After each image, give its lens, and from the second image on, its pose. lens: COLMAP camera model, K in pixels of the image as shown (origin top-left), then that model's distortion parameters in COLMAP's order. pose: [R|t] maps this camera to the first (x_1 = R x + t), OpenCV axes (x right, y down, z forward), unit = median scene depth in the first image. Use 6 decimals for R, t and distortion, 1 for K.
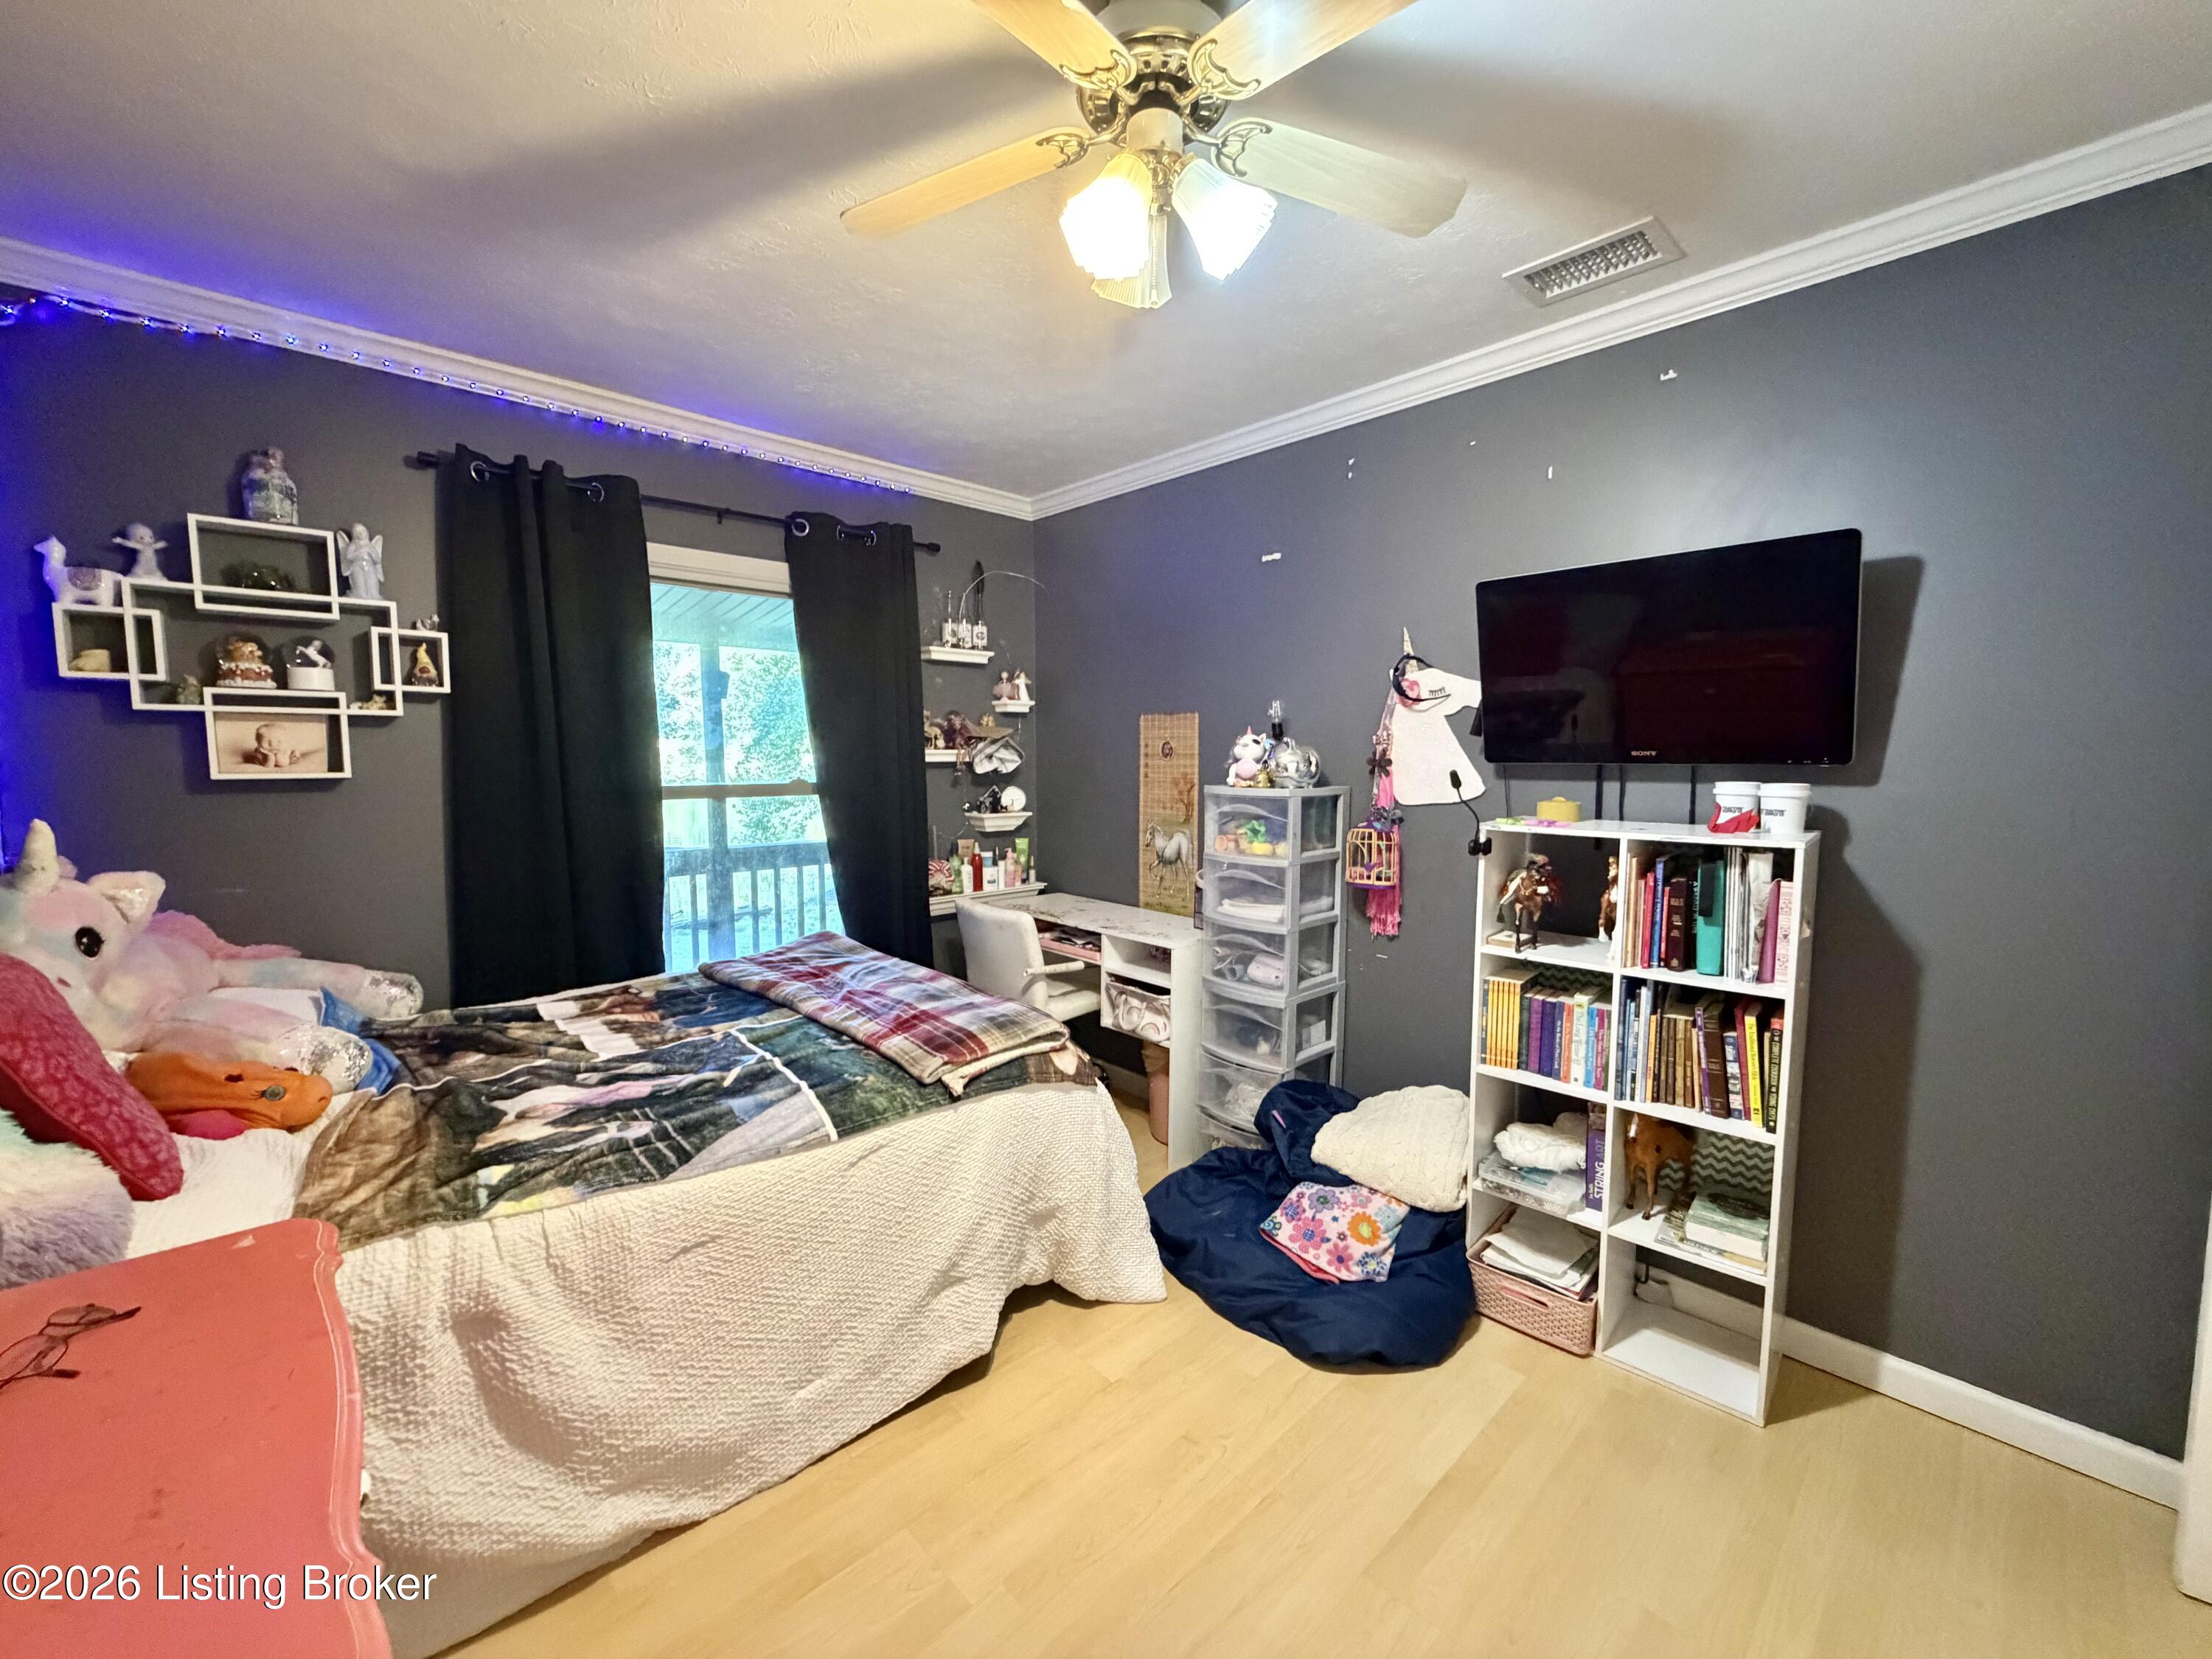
lens RADIAL K [[877.5, 0, 1100.6], [0, 877.5, 824.7], [0, 0, 1]] dist [0.000281, -0.000102]
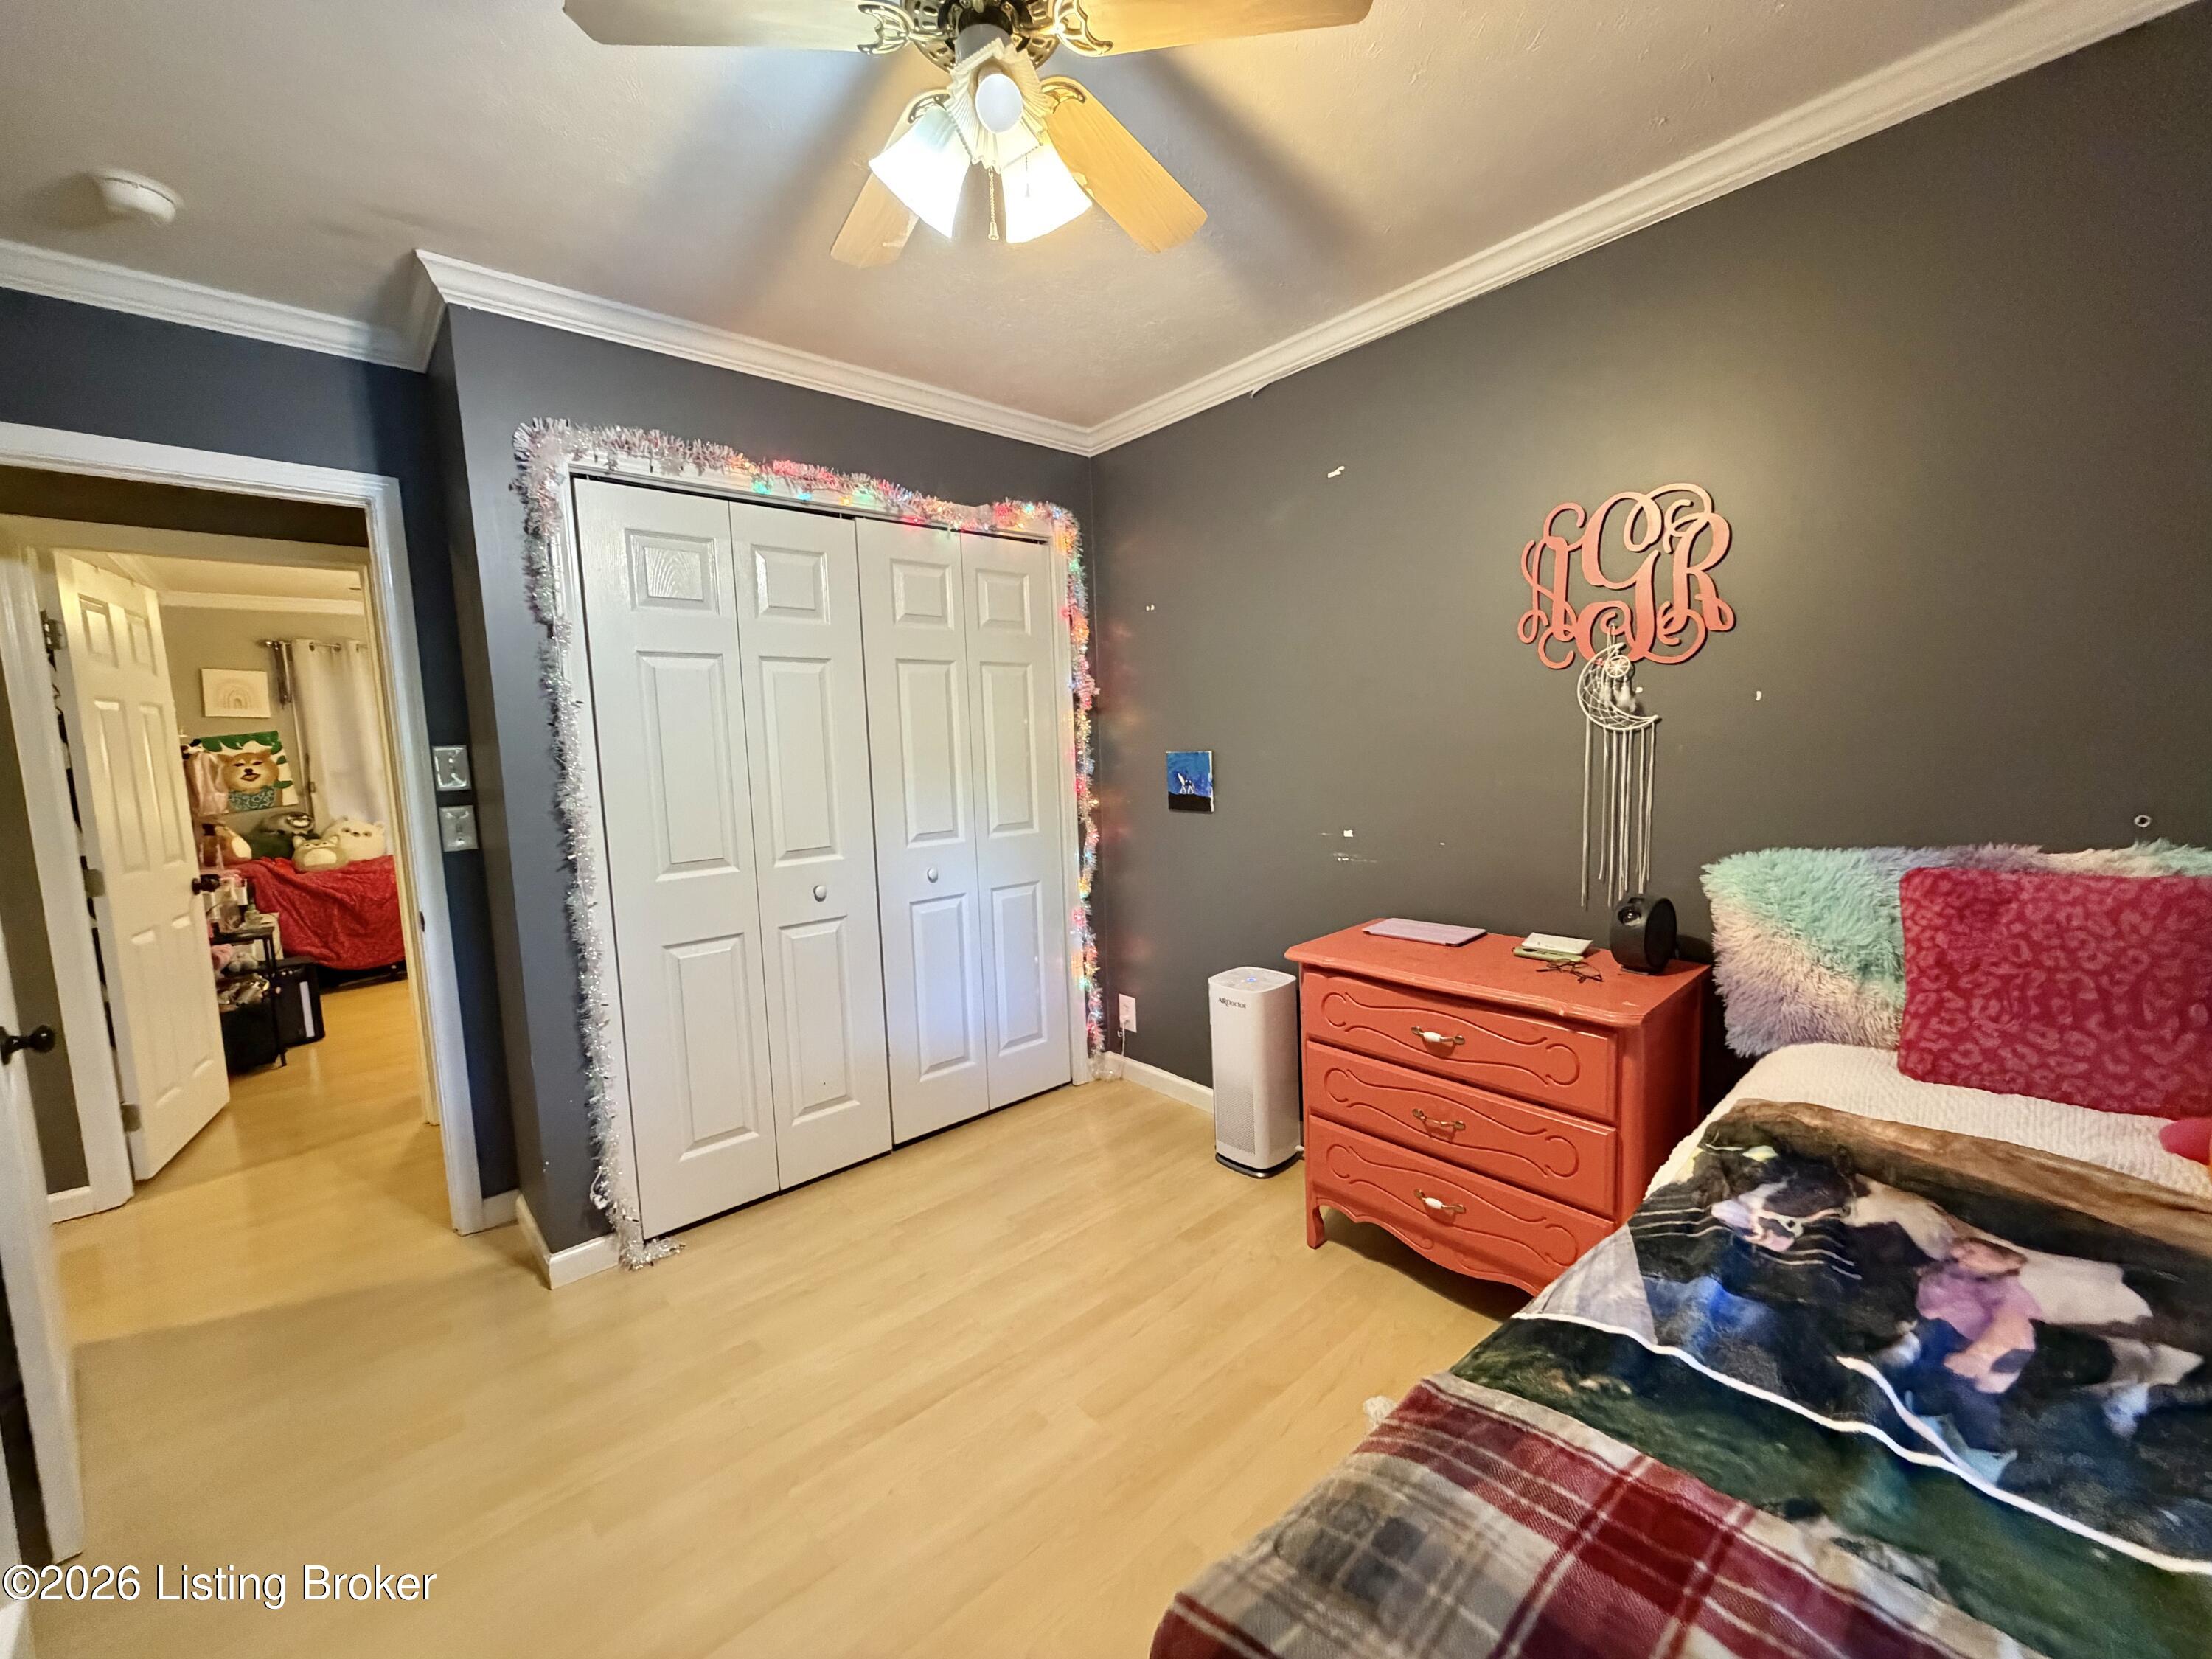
lens RADIAL K [[872.8, 0, 1108.9], [0, 872.8, 838.4], [0, 0, 1]] dist [0.000327, -0.000070]
pose [[-0.999326, 0.027633, 0.024170, -0.040359], [0.031730, 0.981267, 0.190024, -0.073680], [-0.018466, 0.190662, -0.981482, 1.235358]]
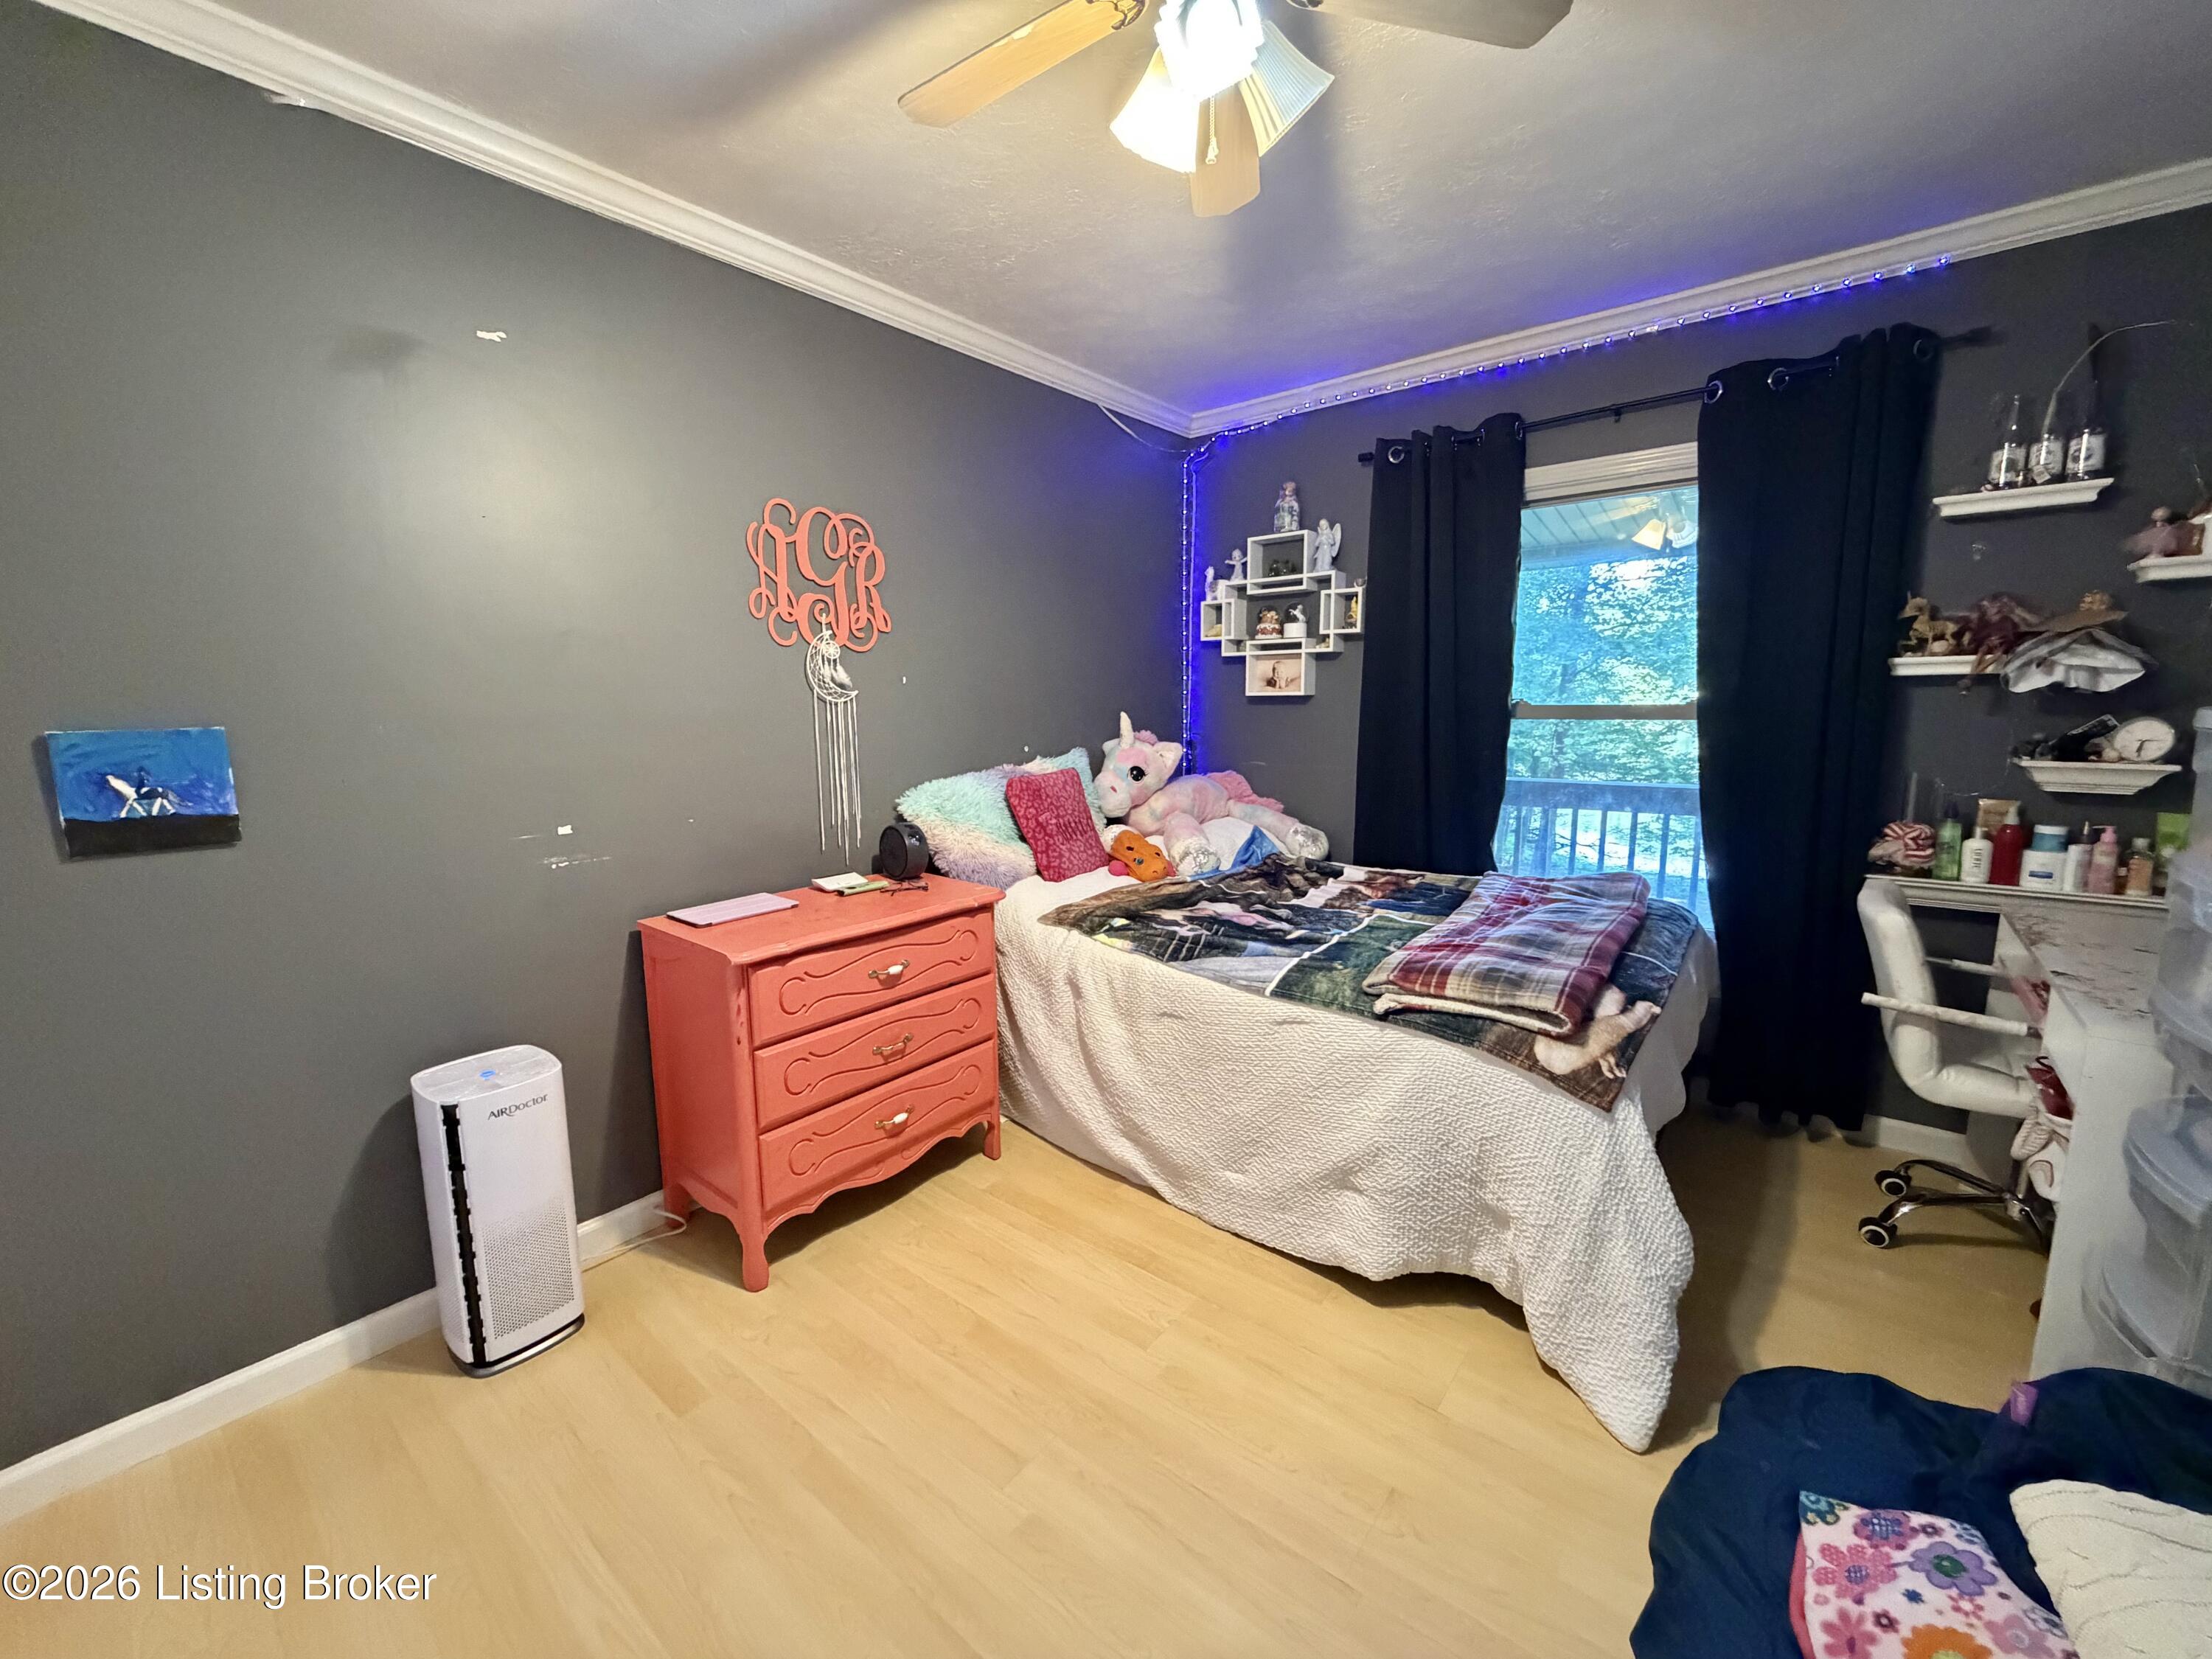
lens RADIAL K [[877.5, 0, 1100.6], [0, 877.5, 824.7], [0, 0, 1]] dist [0.000281, -0.000102]
pose [[0.136362, 0.138831, -0.980883, 0.642967], [-0.068081, 0.989104, 0.130529, -0.006540], [0.988317, 0.048981, 0.144328, 0.478041]]
